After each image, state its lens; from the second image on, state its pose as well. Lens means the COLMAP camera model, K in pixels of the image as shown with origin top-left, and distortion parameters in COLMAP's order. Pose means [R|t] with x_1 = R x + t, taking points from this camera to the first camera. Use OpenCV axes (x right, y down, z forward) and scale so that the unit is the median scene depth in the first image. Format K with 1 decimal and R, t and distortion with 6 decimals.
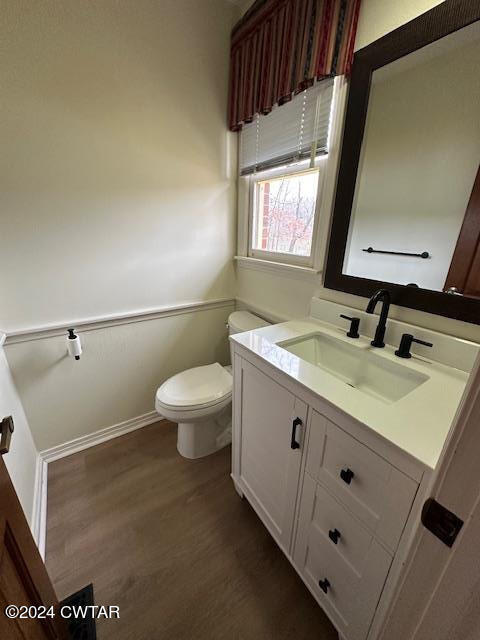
lens RADIAL K [[255.1, 0, 240.0], [0, 255.1, 320.0], [0, 0, 1]] dist [-0.001212, 0.000062]
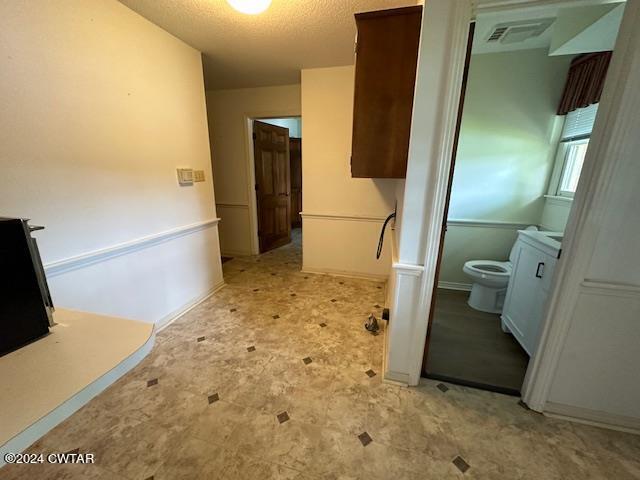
lens RADIAL K [[255.1, 0, 320.0], [0, 255.1, 240.0], [0, 0, 1]] dist [-0.001212, 0.000062]
pose [[0.658322, 0.183154, -0.730114, 0.272955], [-0.254999, 0.966859, 0.012618, 0.339758], [0.708228, 0.177872, 0.683209, -0.946093]]
